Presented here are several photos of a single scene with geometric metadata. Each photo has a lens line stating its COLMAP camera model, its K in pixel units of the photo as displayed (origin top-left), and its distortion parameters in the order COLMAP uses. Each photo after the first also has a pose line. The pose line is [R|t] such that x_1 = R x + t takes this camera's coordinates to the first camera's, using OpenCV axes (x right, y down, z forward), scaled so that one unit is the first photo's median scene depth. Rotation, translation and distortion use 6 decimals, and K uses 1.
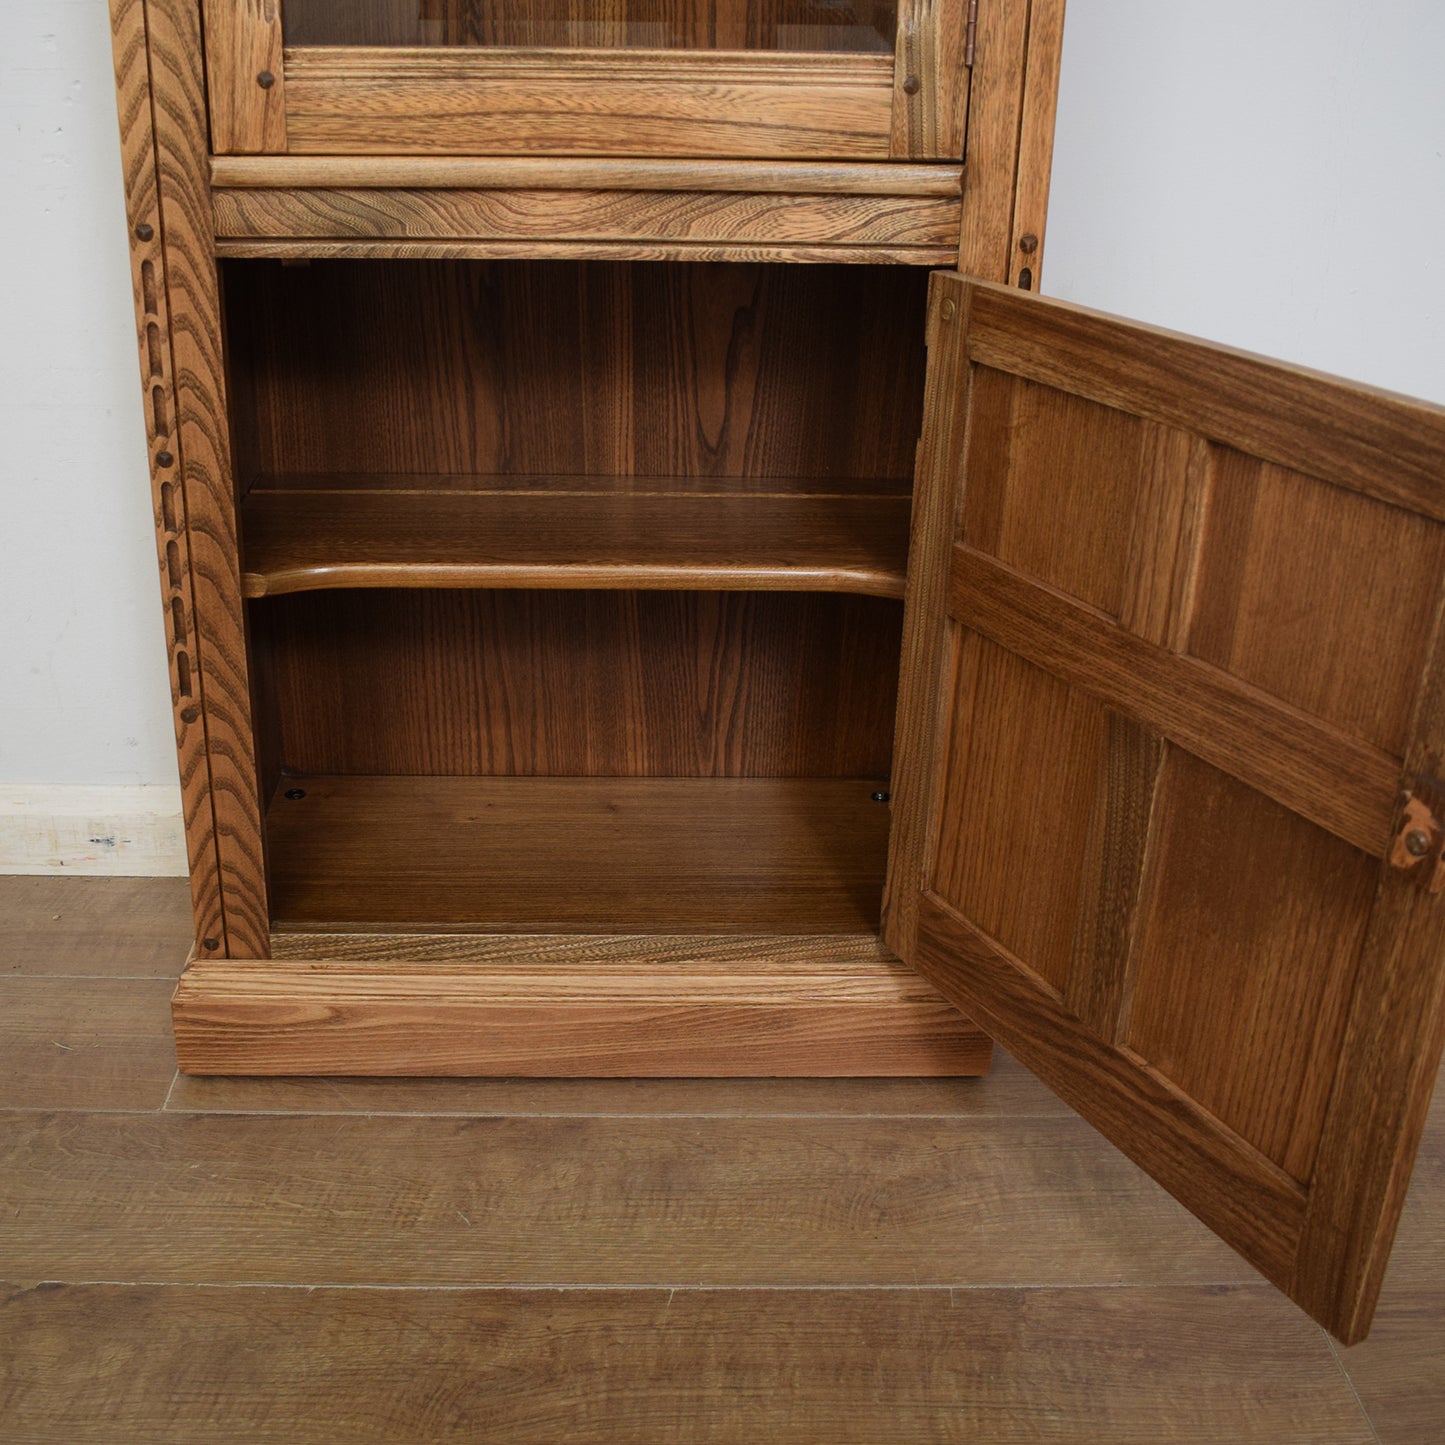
lens RADIAL K [[1746.0, 0, 644.7], [0, 1746.0, 719.1], [0, 0, 1]] dist [-0.096476, 0.009967]
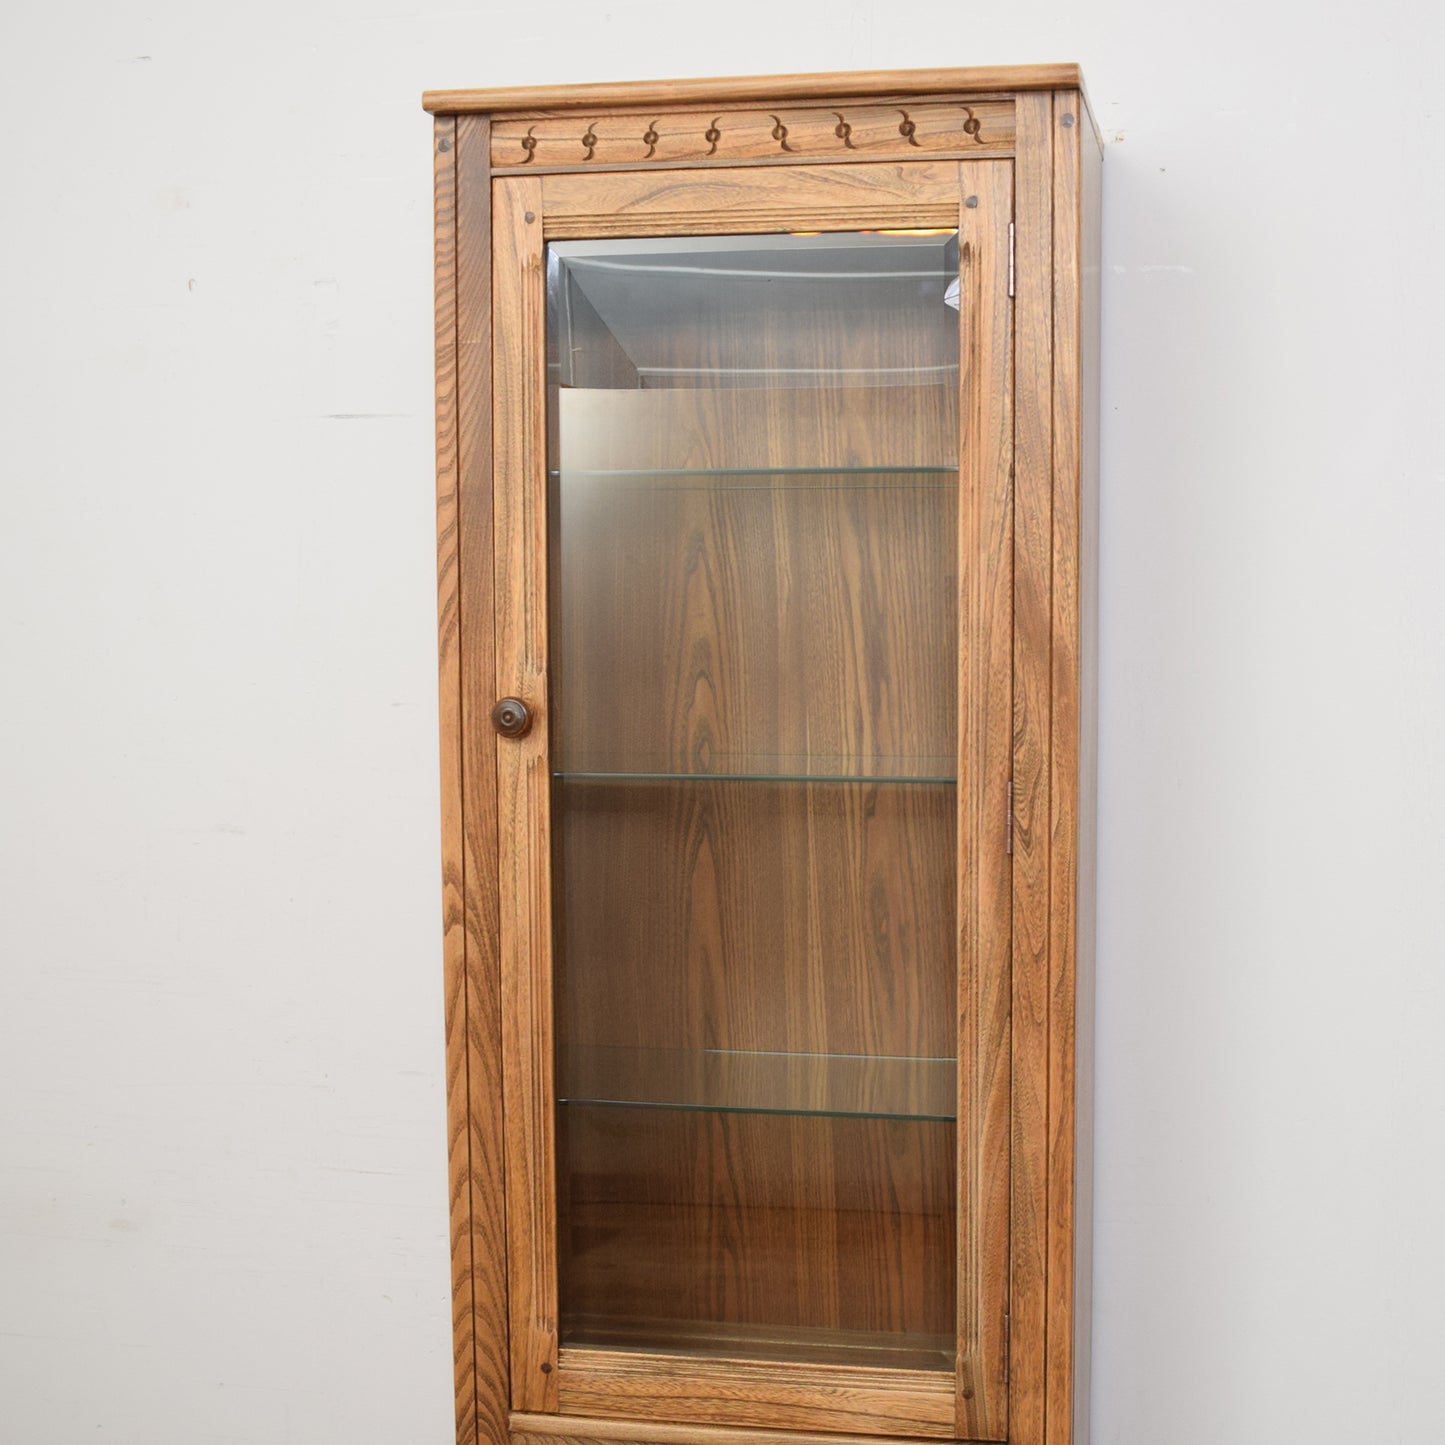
lens RADIAL K [[2121.8, 0, 876.2], [0, 2121.8, 776.5], [0, 0, 1]] dist [-0.094771, -0.003180]
pose [[0.982652, 0.000561, -0.185457, 0.393169], [-0.060620, 0.946037, -0.318337, -0.277405], [0.175271, 0.324057, 0.929660, -0.815663]]
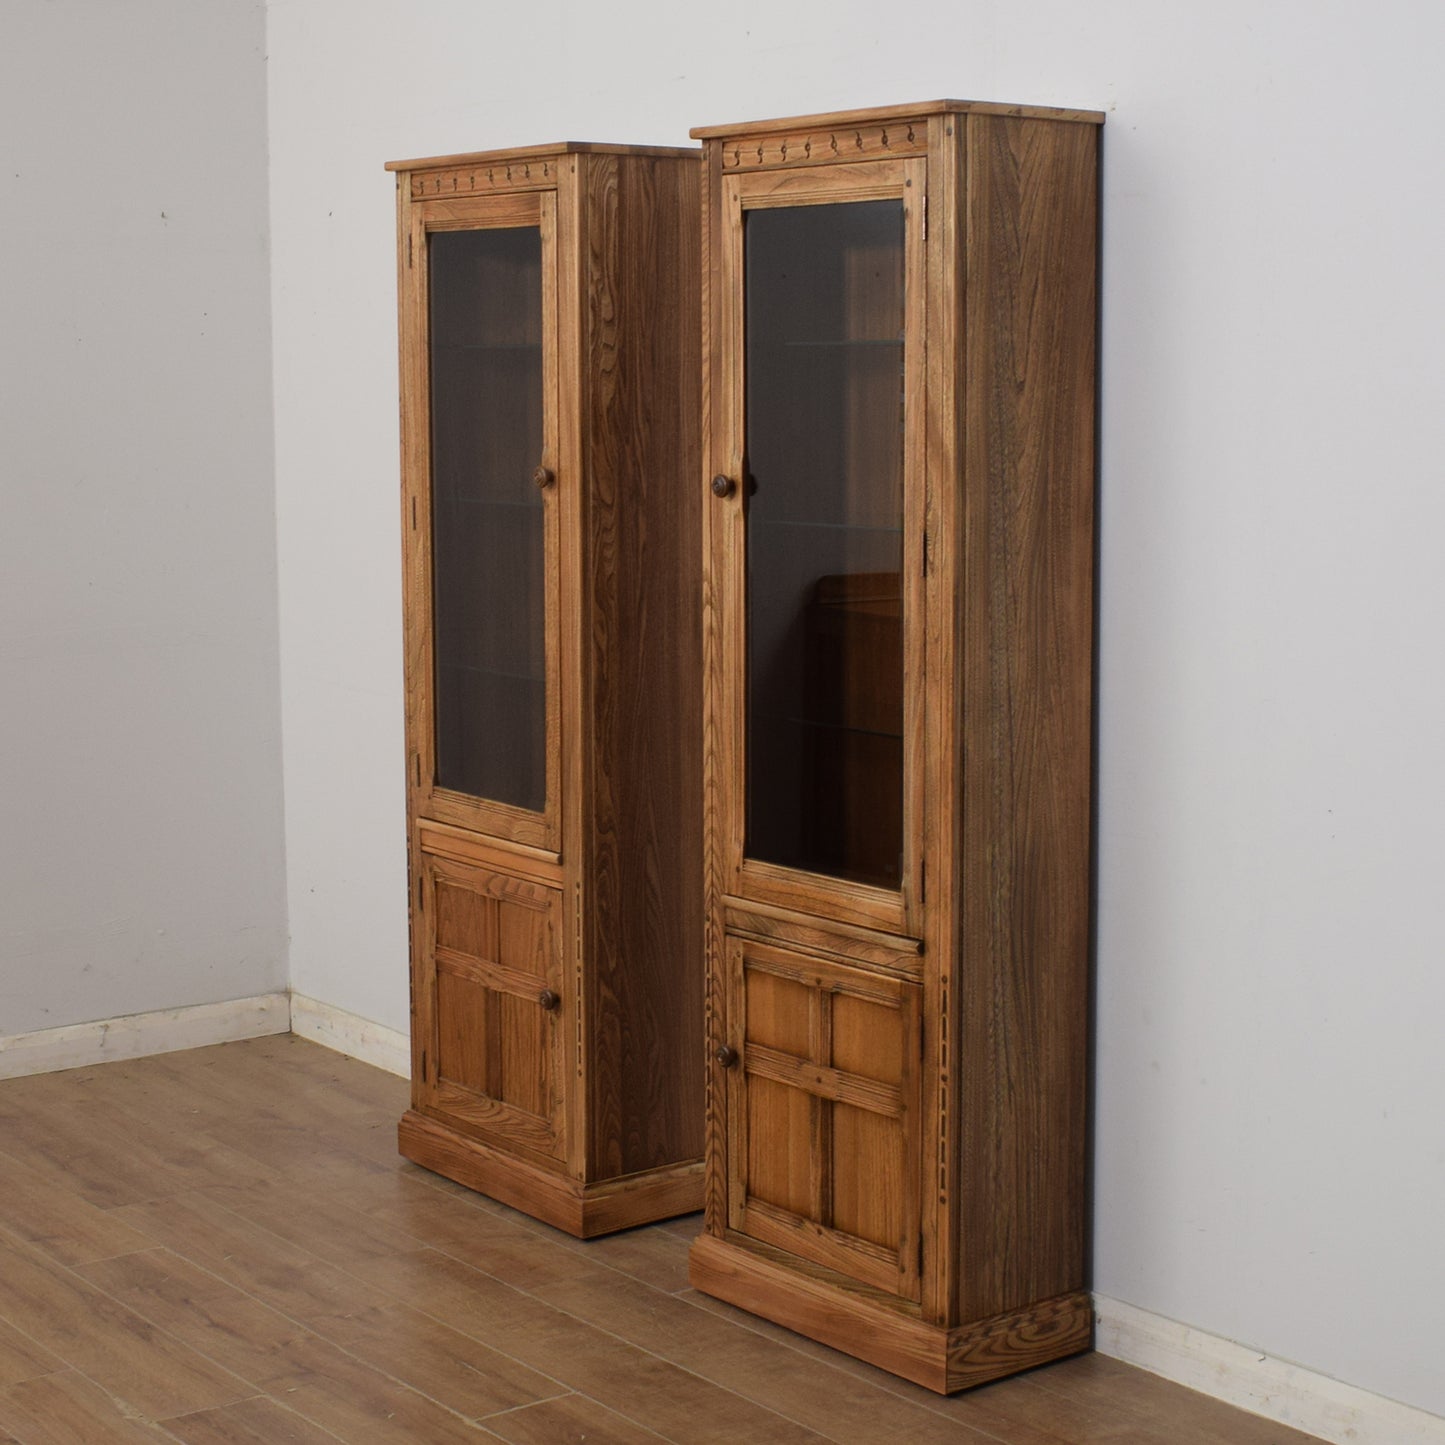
lens RADIAL K [[2676.5, 0, 725.6], [0, 2676.5, 680.0], [0, 0, 1]] dist [-0.077384, -0.112586]
pose [[0.605516, 0.075008, -0.792291, 2.806858], [-0.307660, 0.940210, -0.146121, -0.041533], [0.733959, 0.332235, 0.592388, -1.434980]]
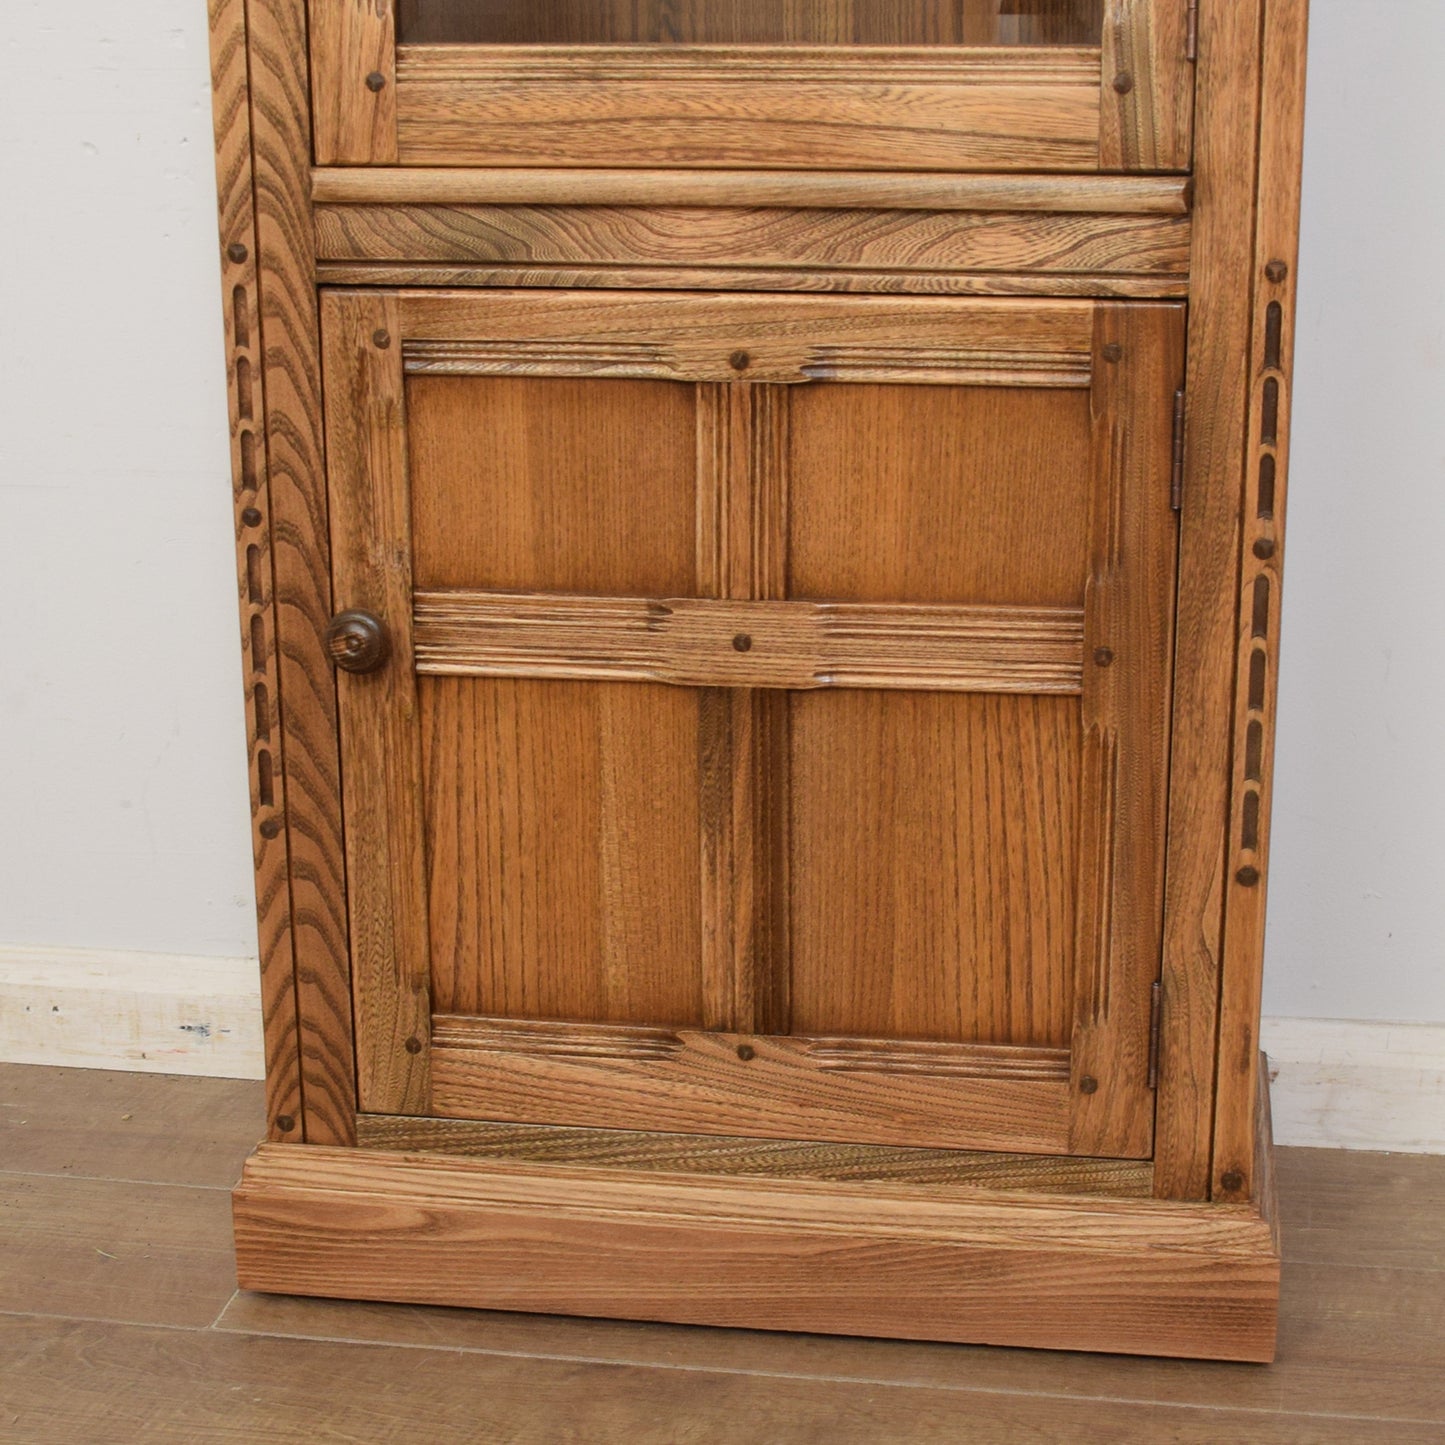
lens RADIAL K [[2765.7, 0, 756.2], [0, 2765.7, 727.2], [0, 0, 1]] dist [-0.085748, -0.058815]
pose [[0.985292, 0.030491, -0.168134, 0.204453], [-0.051705, 0.991025, -0.123274, 0.109982], [0.162867, 0.130155, 0.978026, -0.280215]]
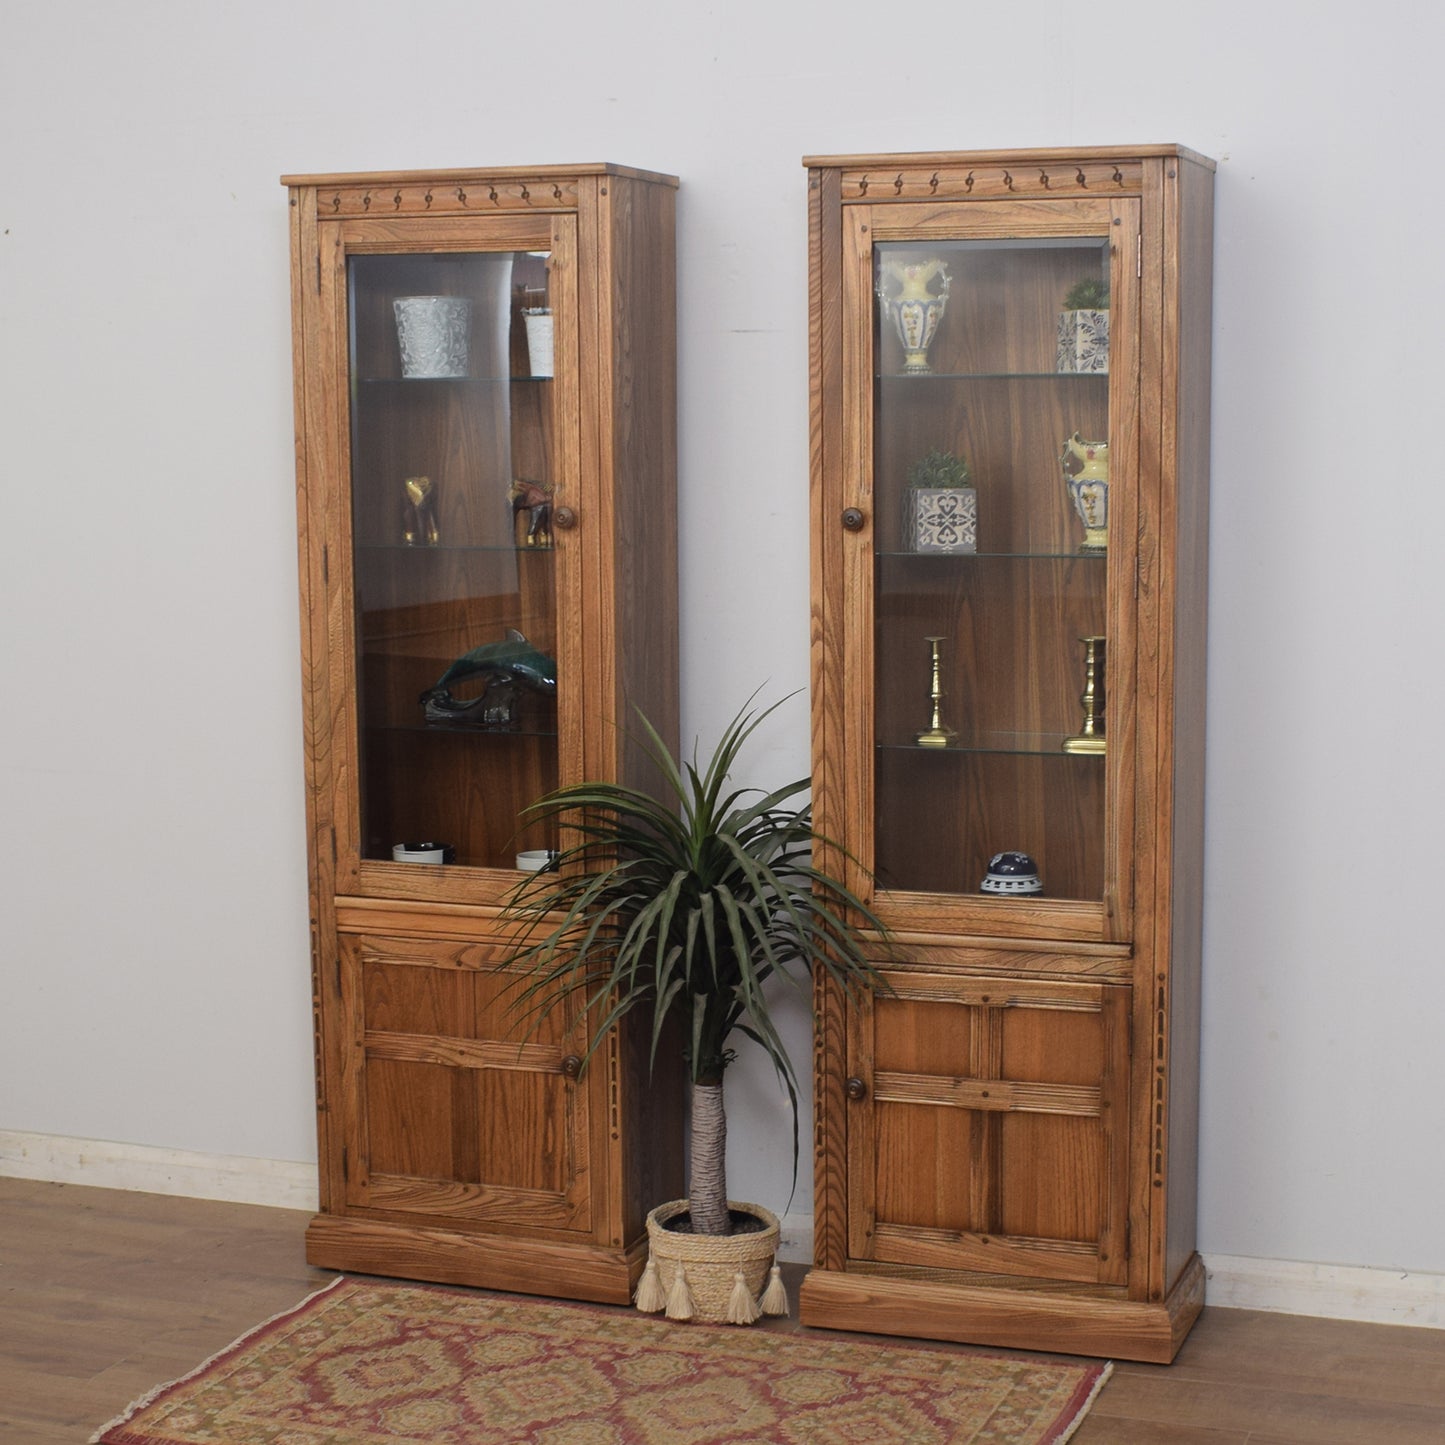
lens RADIAL K [[2676.2, 0, 795.3], [0, 2676.2, 853.1], [0, 0, 1]] dist [-0.073873, -0.103189]
pose [[0.939430, 0.035247, -0.340924, 1.010790], [-0.117514, 0.967528, -0.223786, 0.457568], [0.321965, 0.250295, 0.913067, -2.638939]]
